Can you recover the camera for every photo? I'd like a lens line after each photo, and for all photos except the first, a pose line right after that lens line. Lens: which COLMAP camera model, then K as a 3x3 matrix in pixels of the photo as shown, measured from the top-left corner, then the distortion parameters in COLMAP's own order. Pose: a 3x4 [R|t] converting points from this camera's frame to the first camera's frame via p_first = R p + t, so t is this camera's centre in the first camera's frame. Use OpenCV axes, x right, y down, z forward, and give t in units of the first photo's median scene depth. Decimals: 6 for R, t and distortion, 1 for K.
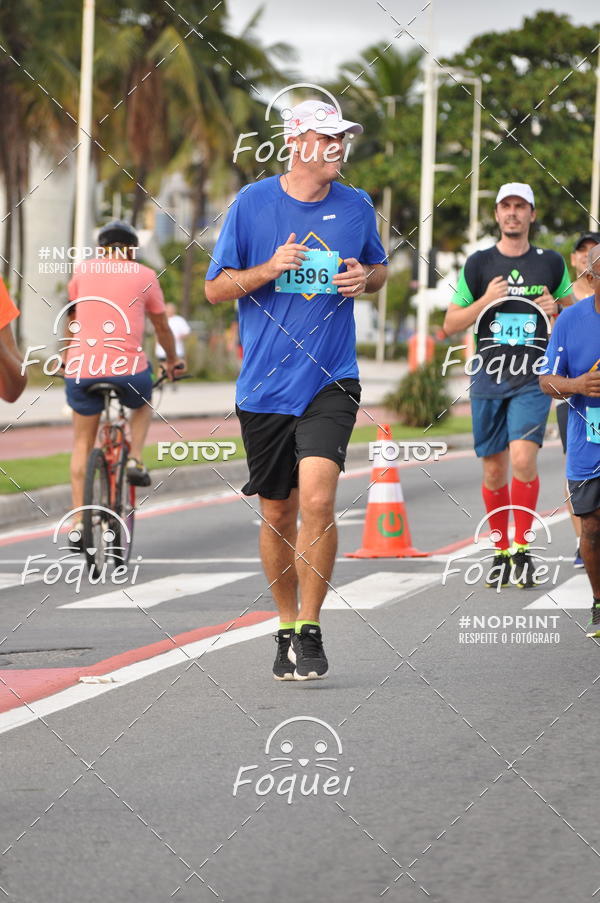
lens RADIAL K [[5874.8, 0, 296.3], [0, 5874.8, 449.9], [0, 0, 1]] dist [2.213378, -3.994545]
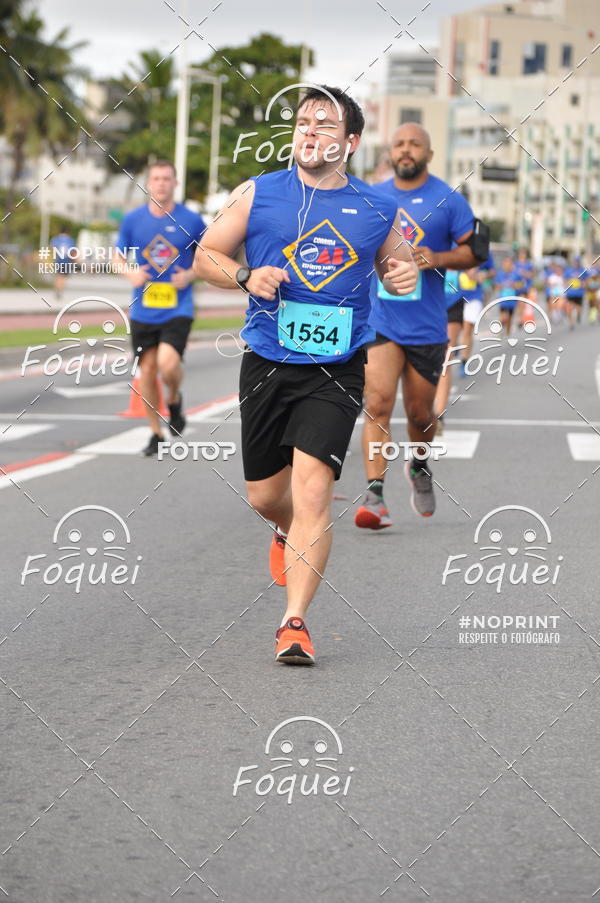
lens RADIAL K [[4970.9, 0, 267.1], [0, 4970.9, 535.6], [0, 0, 1]] dist [1.622561, -16.435611]
pose [[0.998996, 0.021469, 0.039332, -0.002392], [-0.023260, 0.998687, 0.045637, -0.008452], [-0.038300, -0.046506, 0.998184, -0.193782]]
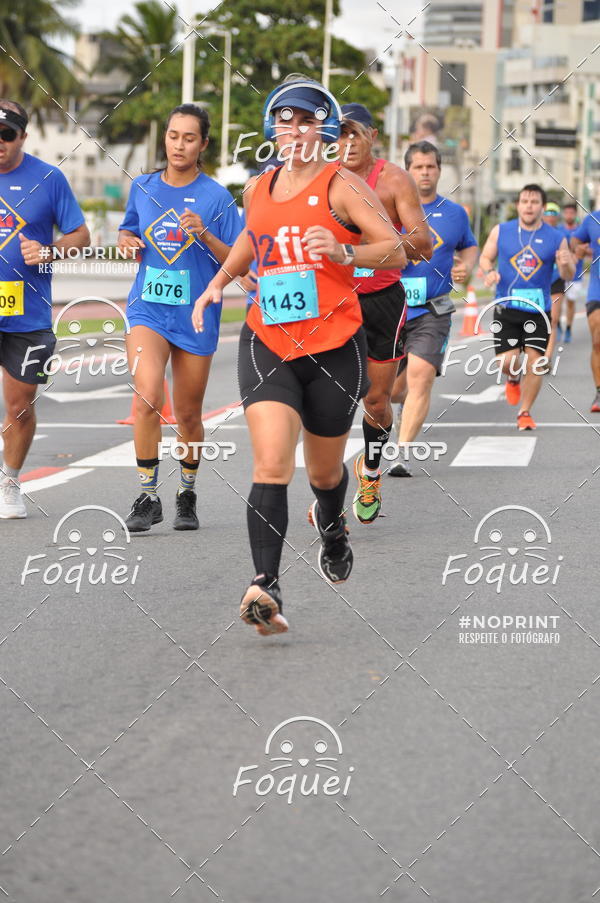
lens RADIAL K [[5022.2, 0, 286.2], [0, 5022.2, 454.7], [0, 0, 1]] dist [1.444268, 14.116352]
pose [[0.999185, 0.009833, 0.039136, 0.002428], [-0.010821, 0.999626, 0.025118, -0.001827], [-0.038875, -0.025521, 0.998918, -0.043436]]
